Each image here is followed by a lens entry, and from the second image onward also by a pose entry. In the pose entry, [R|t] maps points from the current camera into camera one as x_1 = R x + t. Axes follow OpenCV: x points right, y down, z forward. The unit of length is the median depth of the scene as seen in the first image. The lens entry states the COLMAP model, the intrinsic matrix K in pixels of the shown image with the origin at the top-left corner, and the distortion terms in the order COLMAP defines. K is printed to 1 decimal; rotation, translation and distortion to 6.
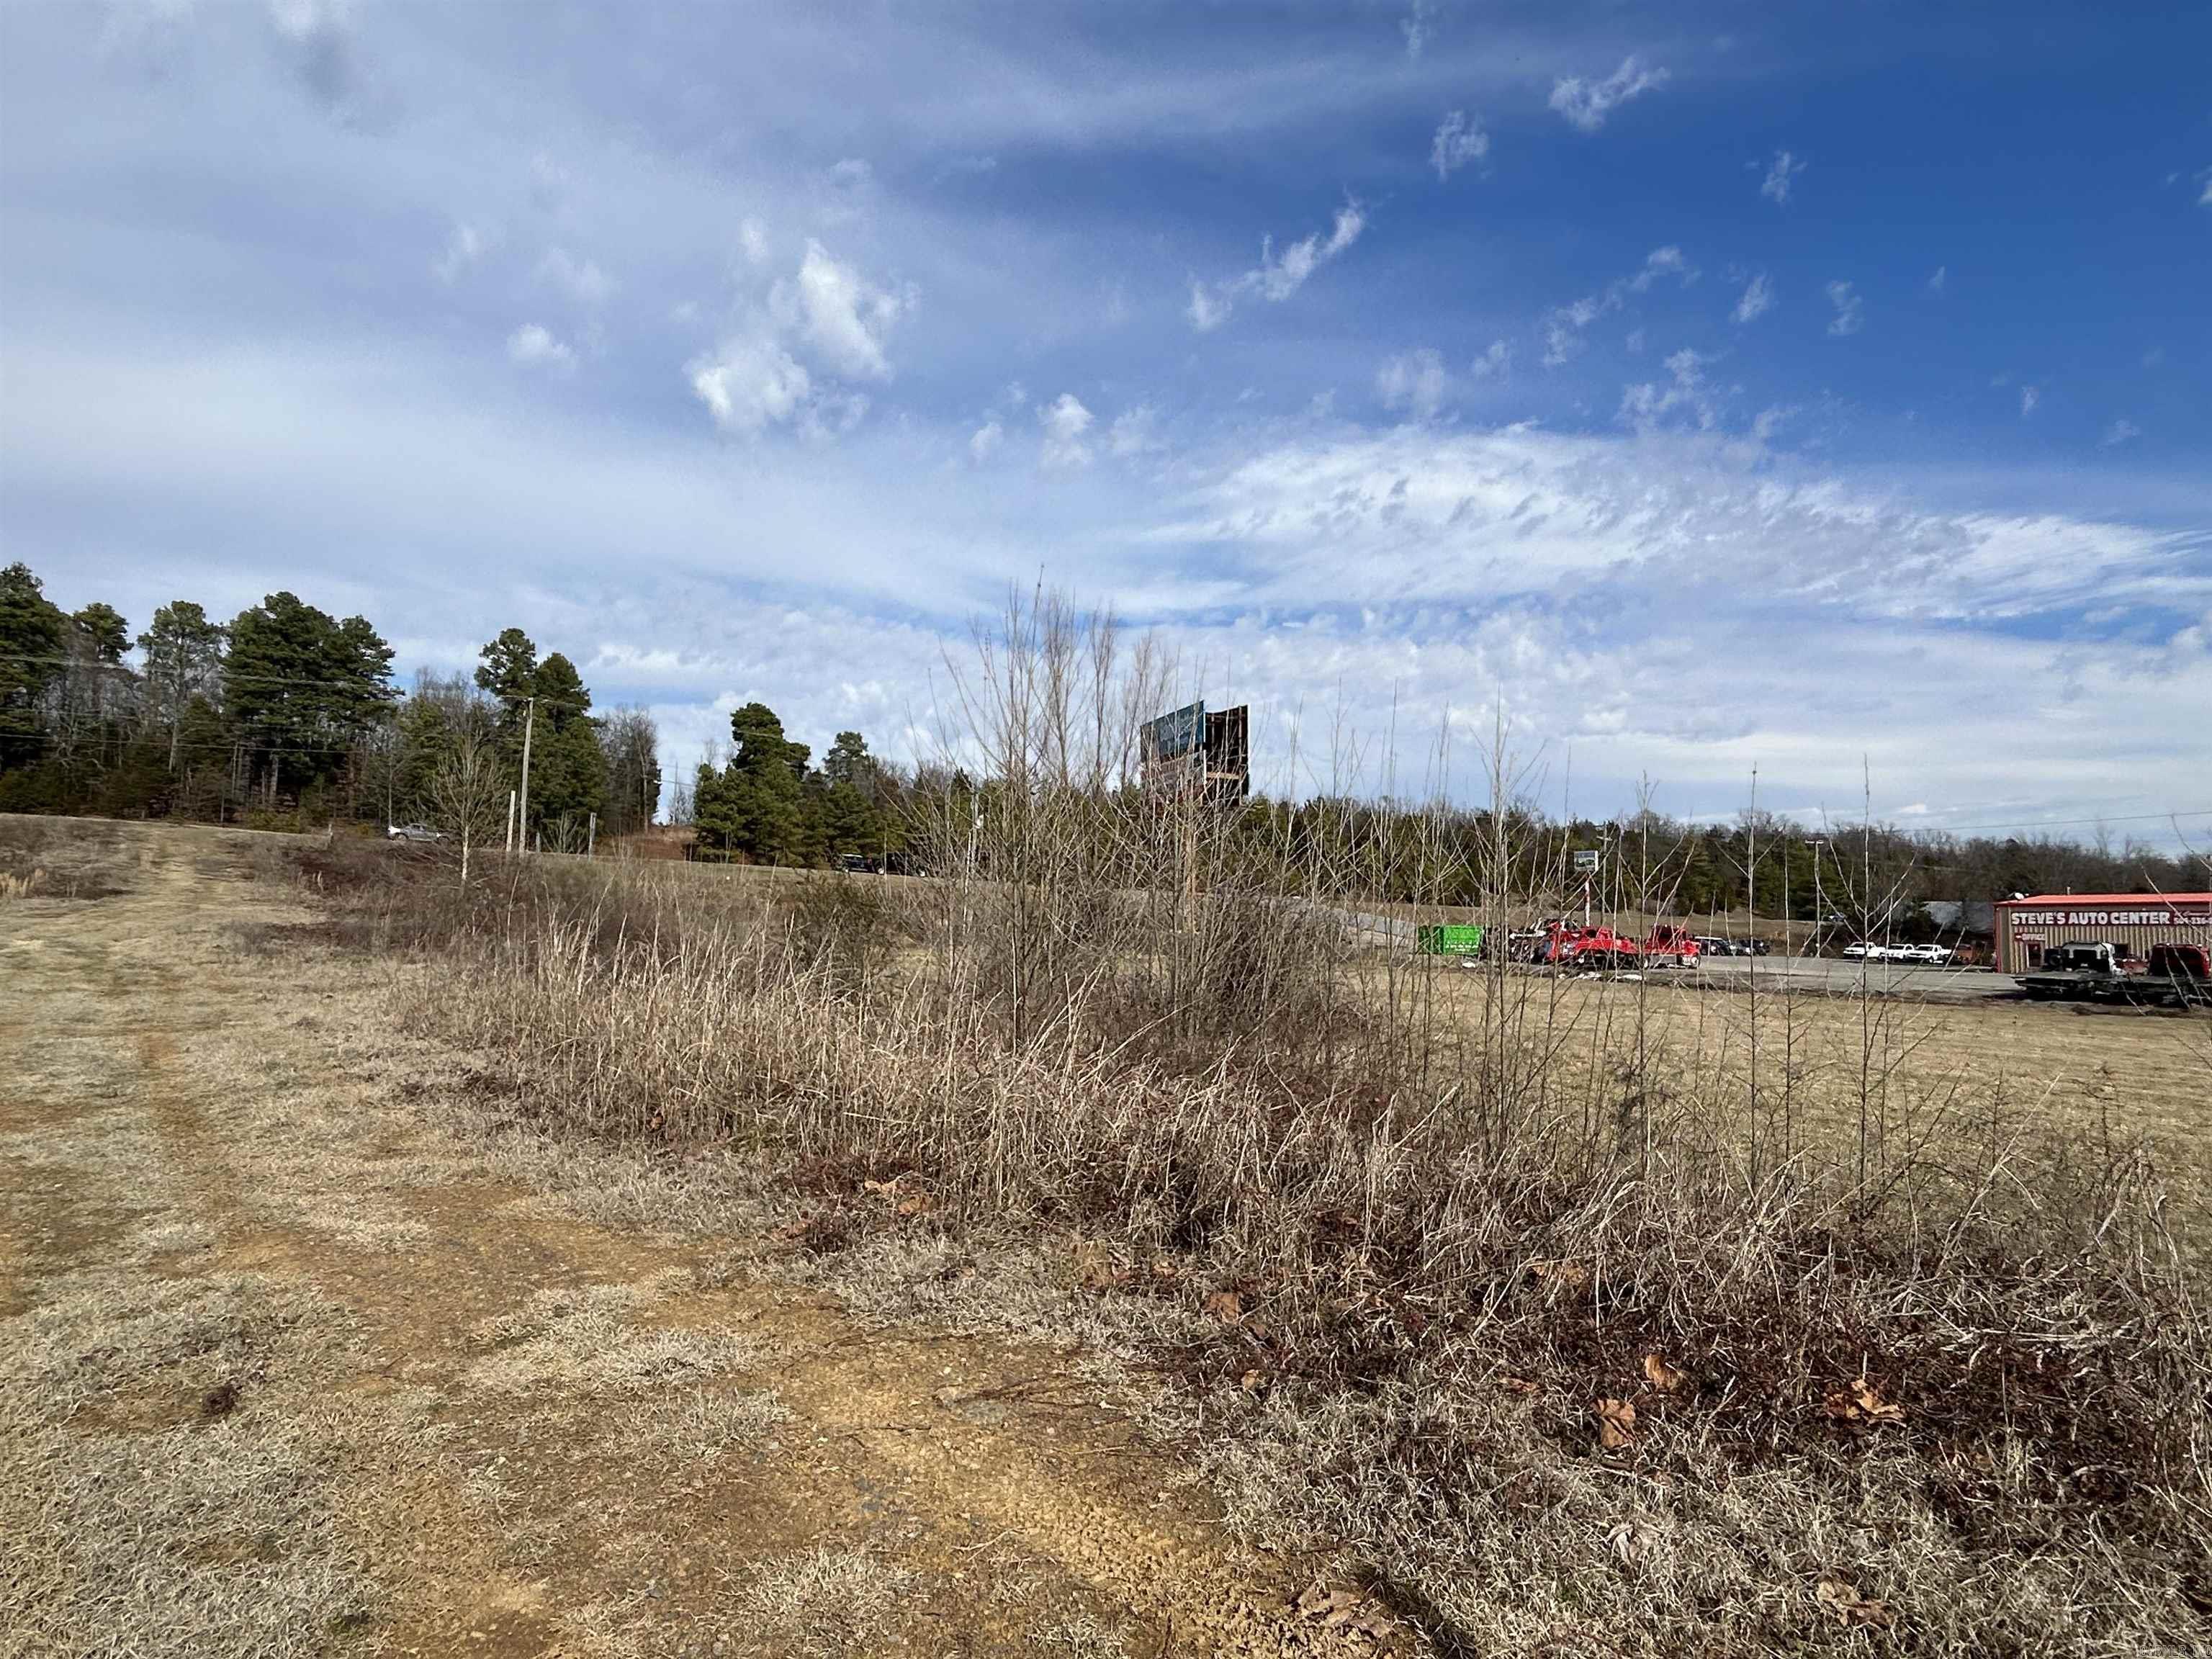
lens RADIAL K [[1327.7, 0, 1098.2], [0, 1327.7, 845.7], [0, 0, 1]] dist [-0.006235, -0.003528]
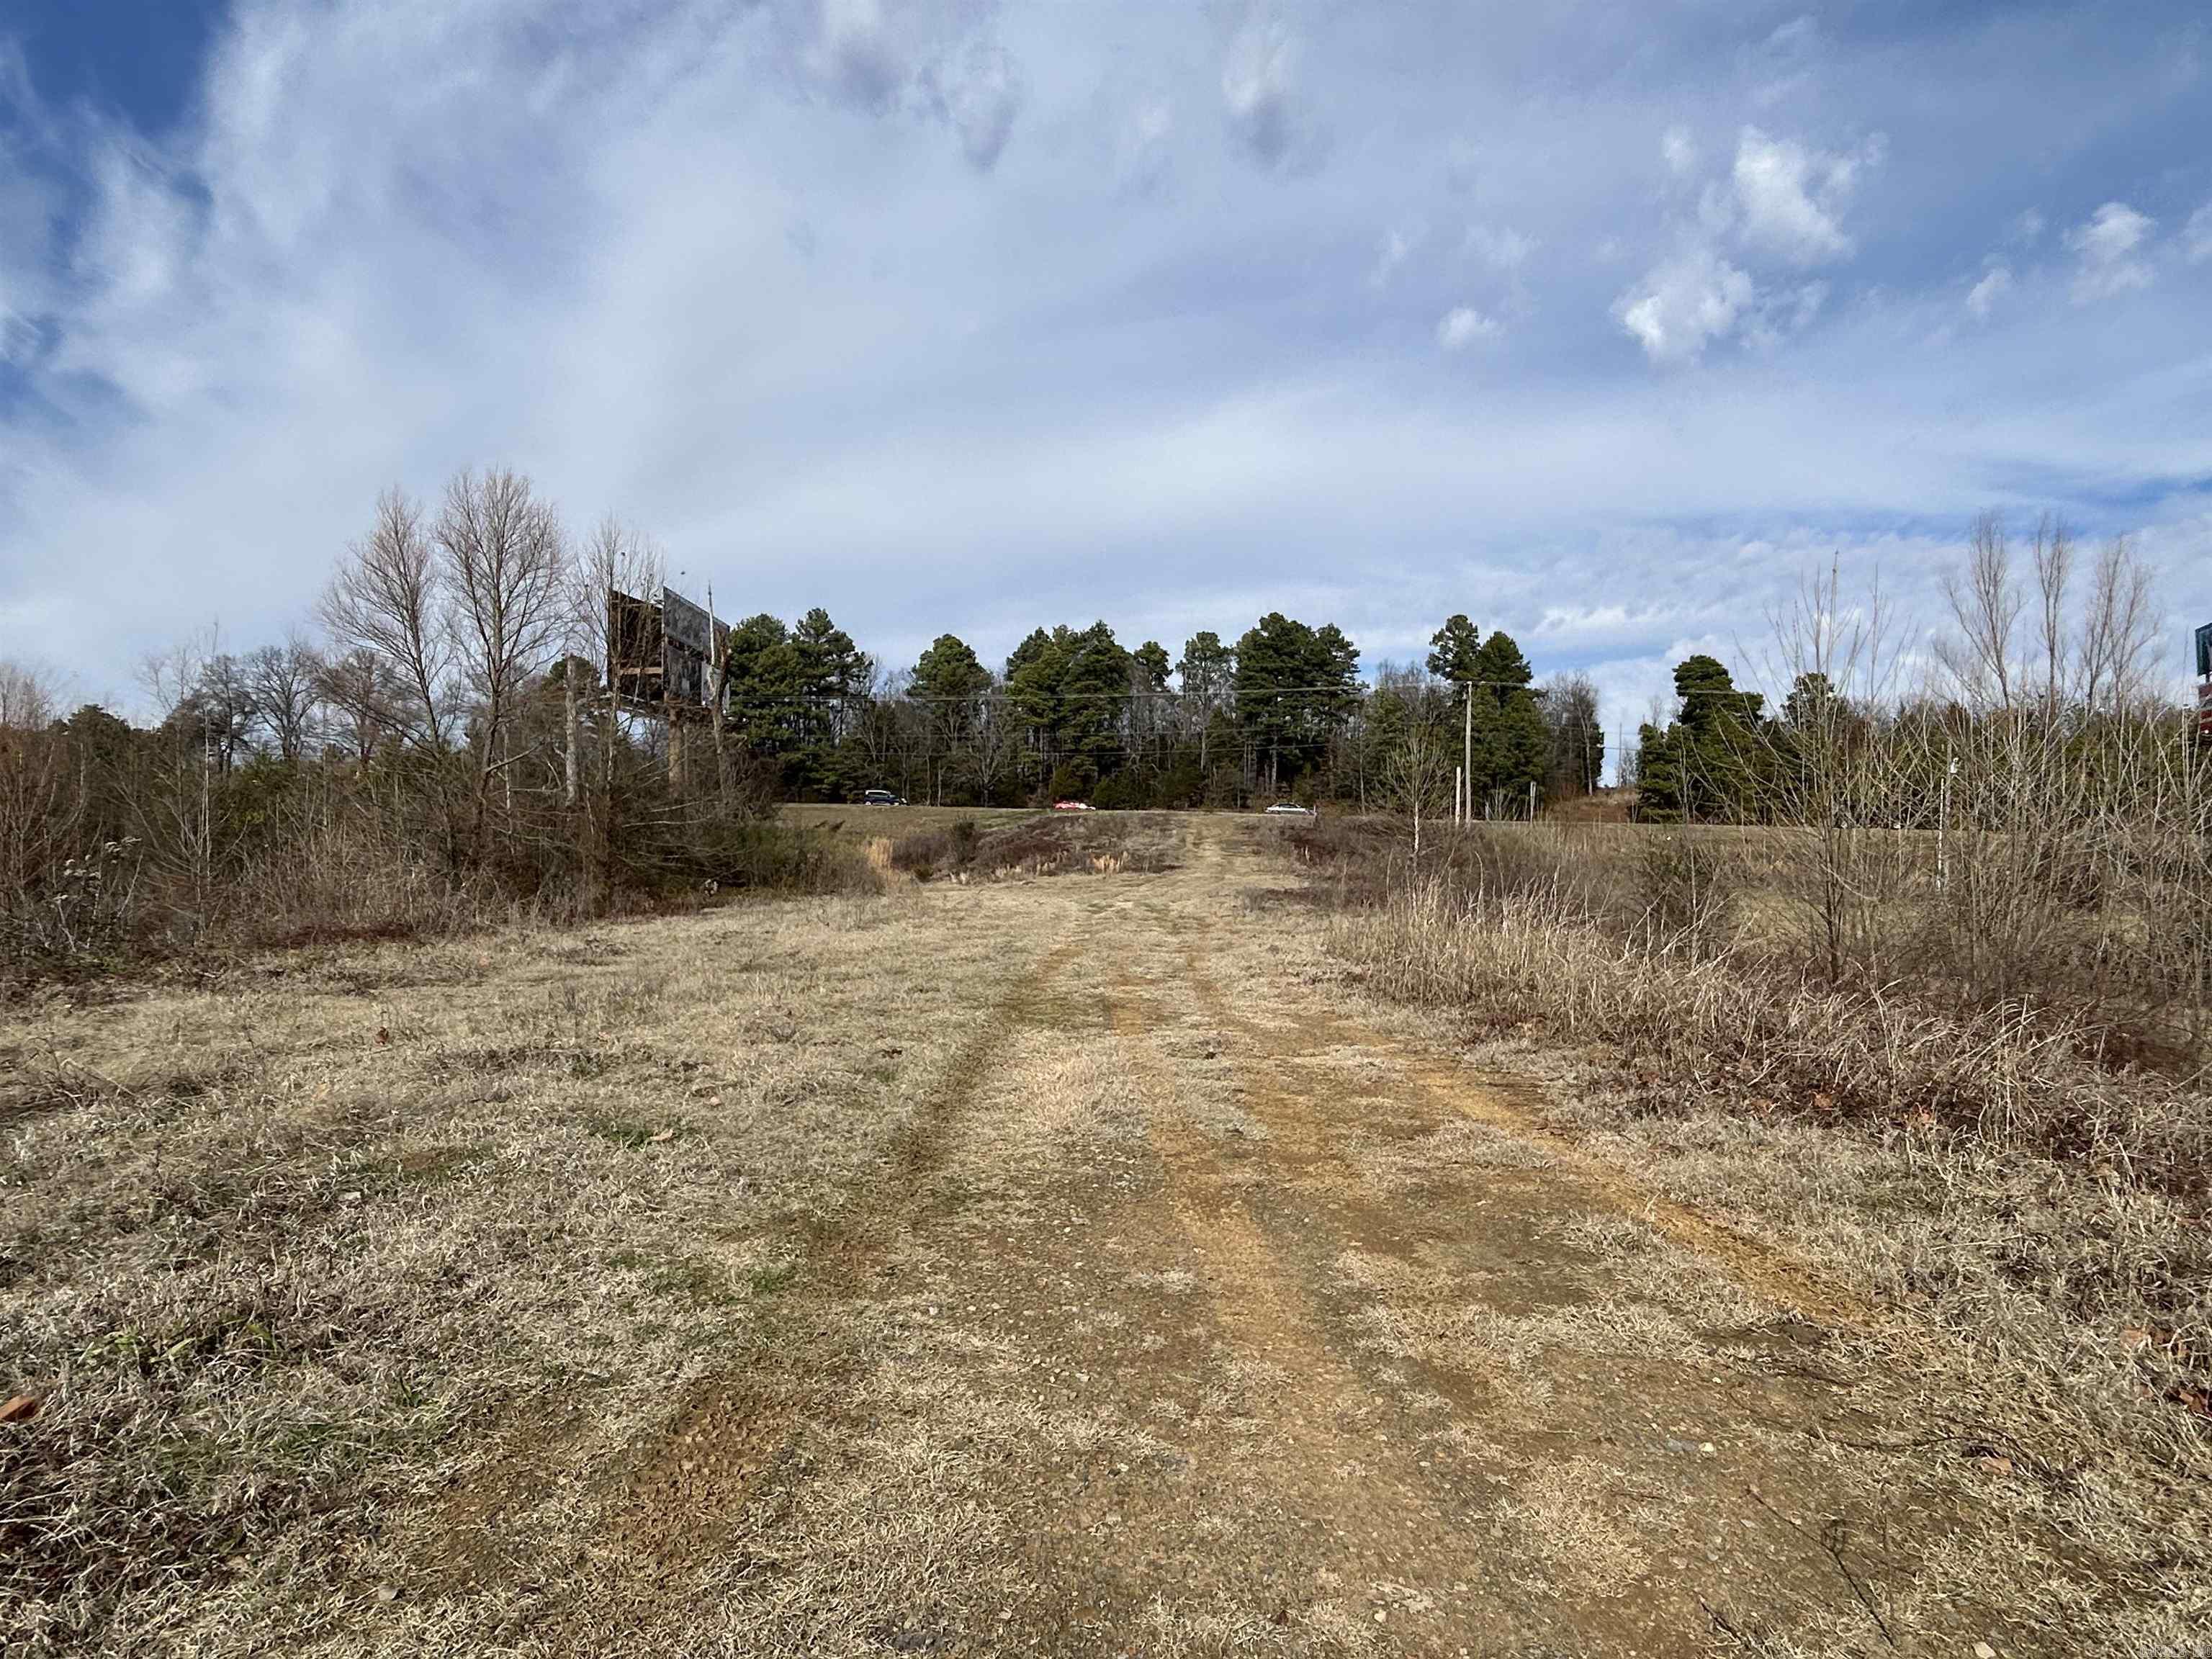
lens RADIAL K [[1327.7, 0, 1098.2], [0, 1327.7, 845.7], [0, 0, 1]] dist [-0.006235, -0.003528]
pose [[0.768125, -0.032830, -0.639458, 0.023124], [0.050726, 0.998666, 0.009661, -0.001300], [0.638288, -0.039858, 0.768765, -0.030917]]
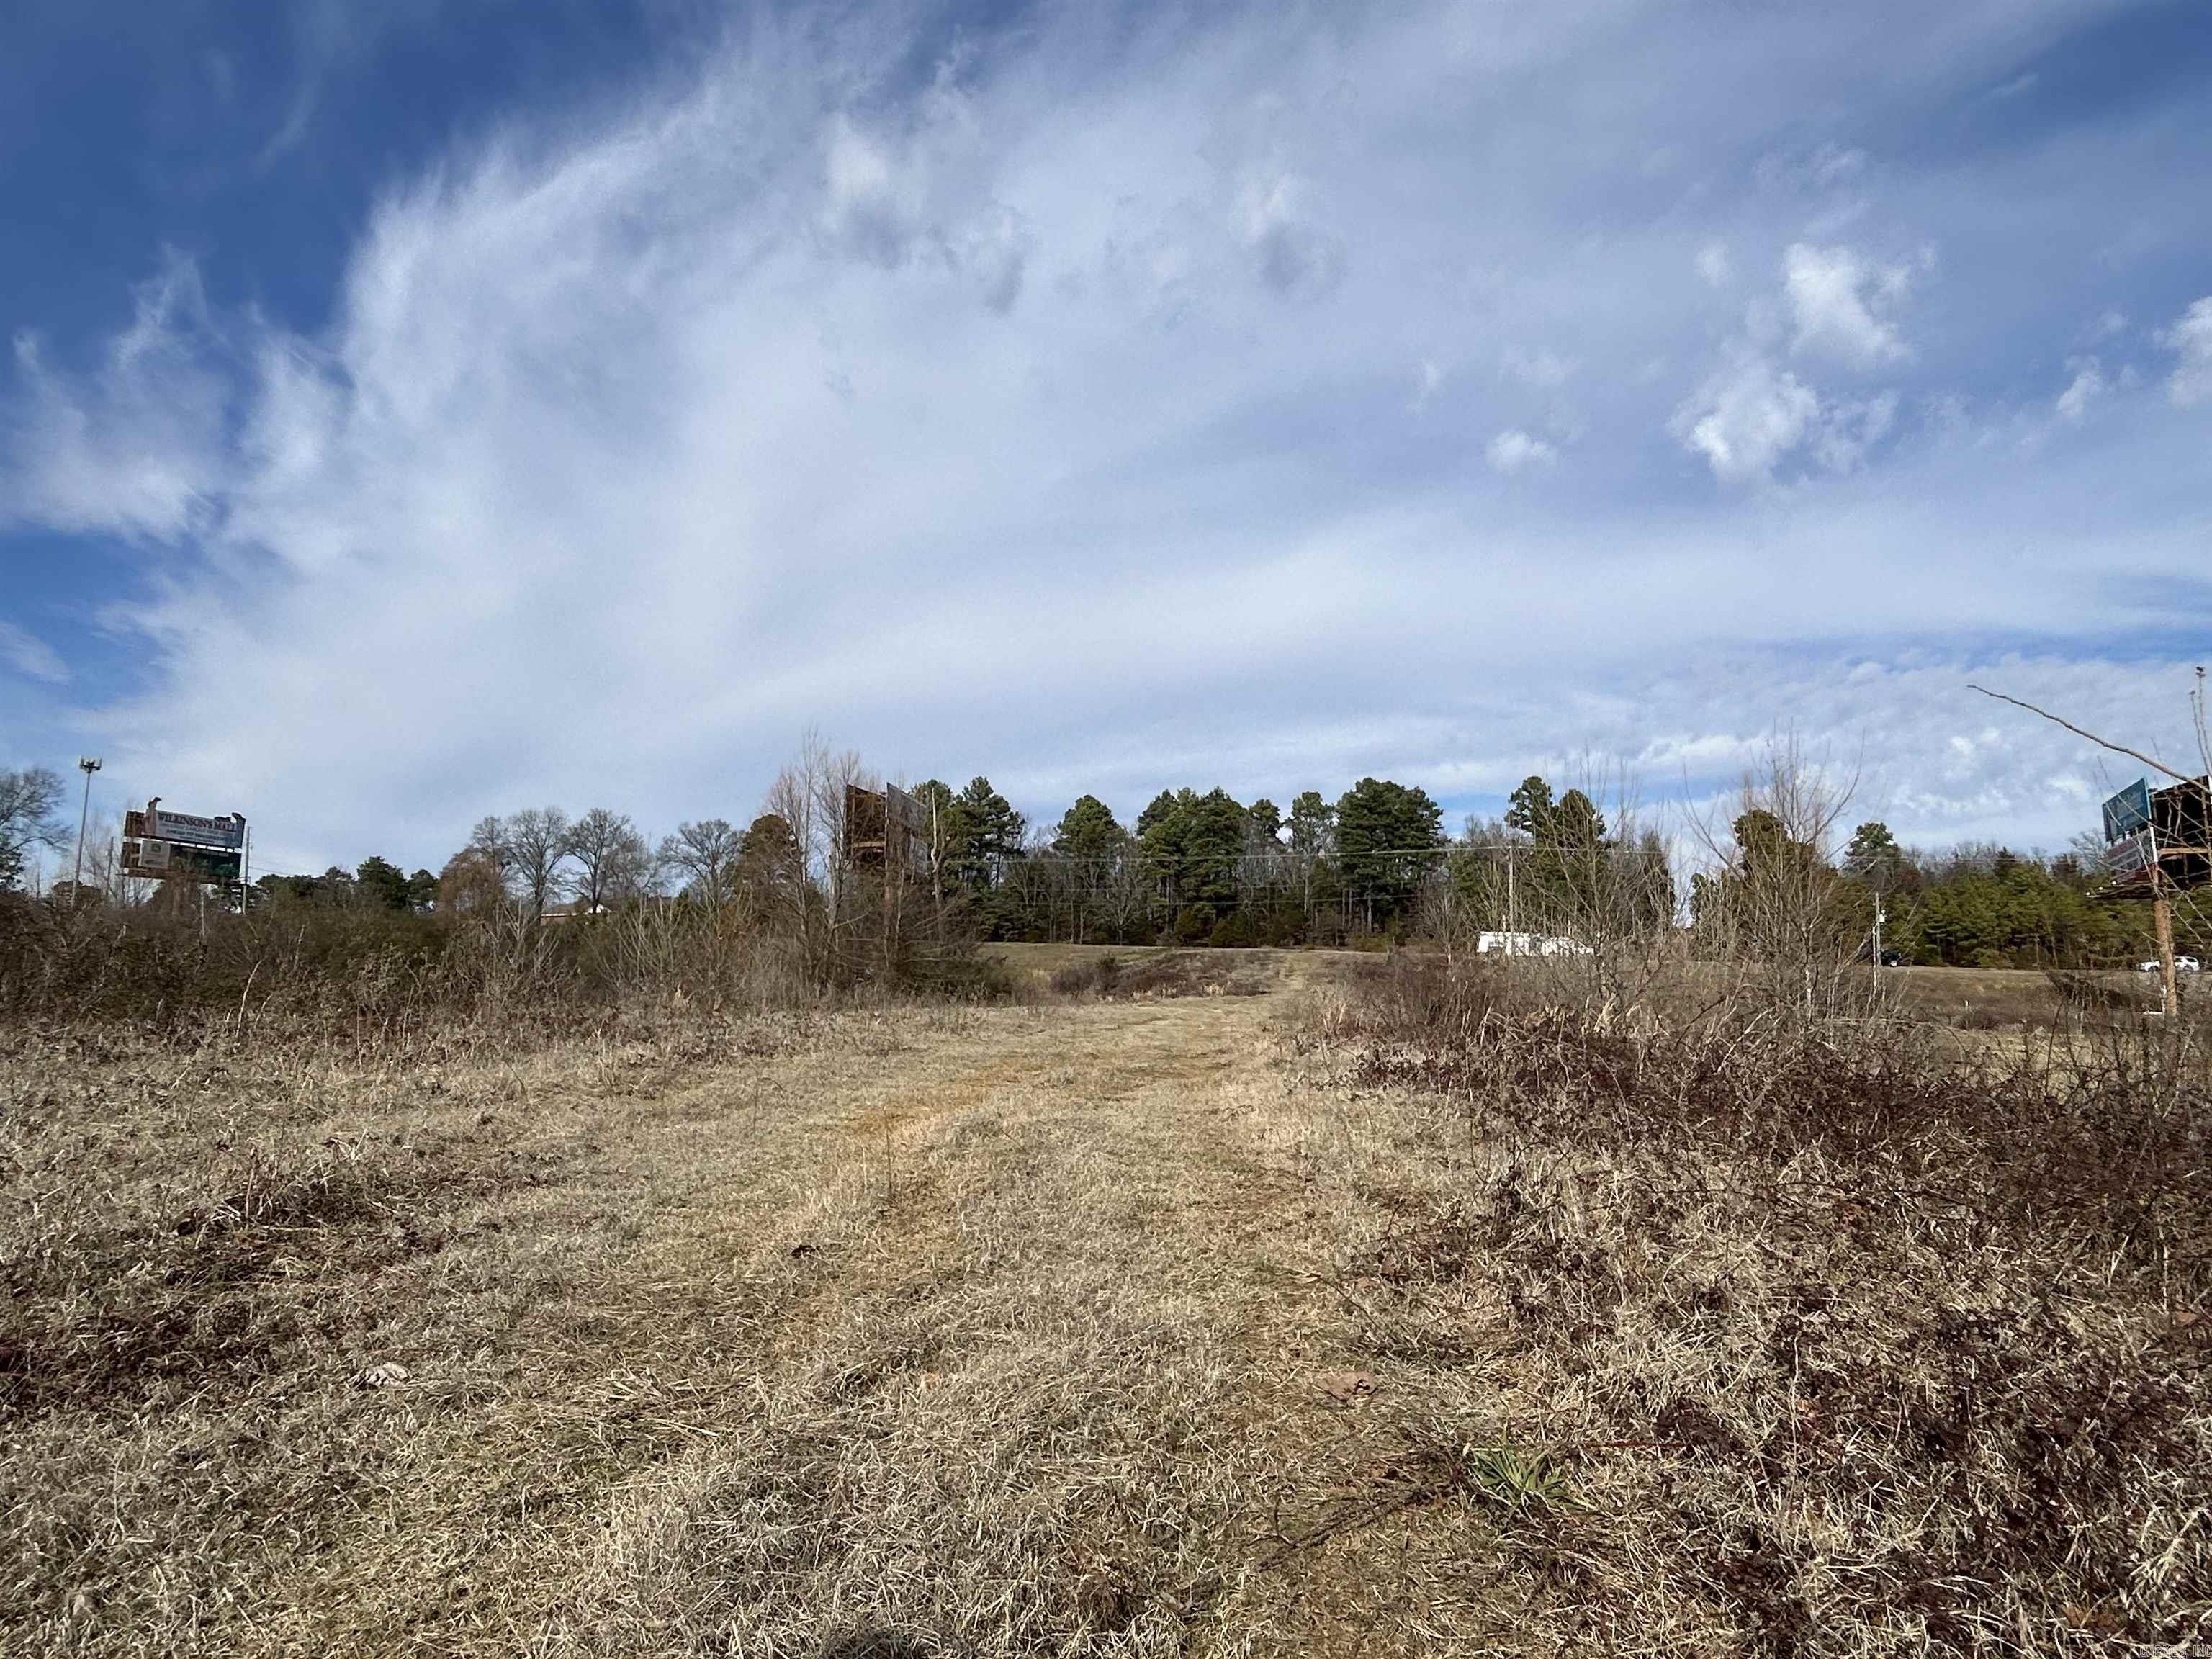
lens RADIAL K [[1327.7, 0, 1098.2], [0, 1327.7, 845.7], [0, 0, 1]] dist [-0.006235, -0.003528]
pose [[0.703472, -0.100489, -0.703583, 0.162604], [0.046252, 0.994328, -0.095769, -0.000195], [0.709216, 0.034829, 0.704130, -0.182588]]
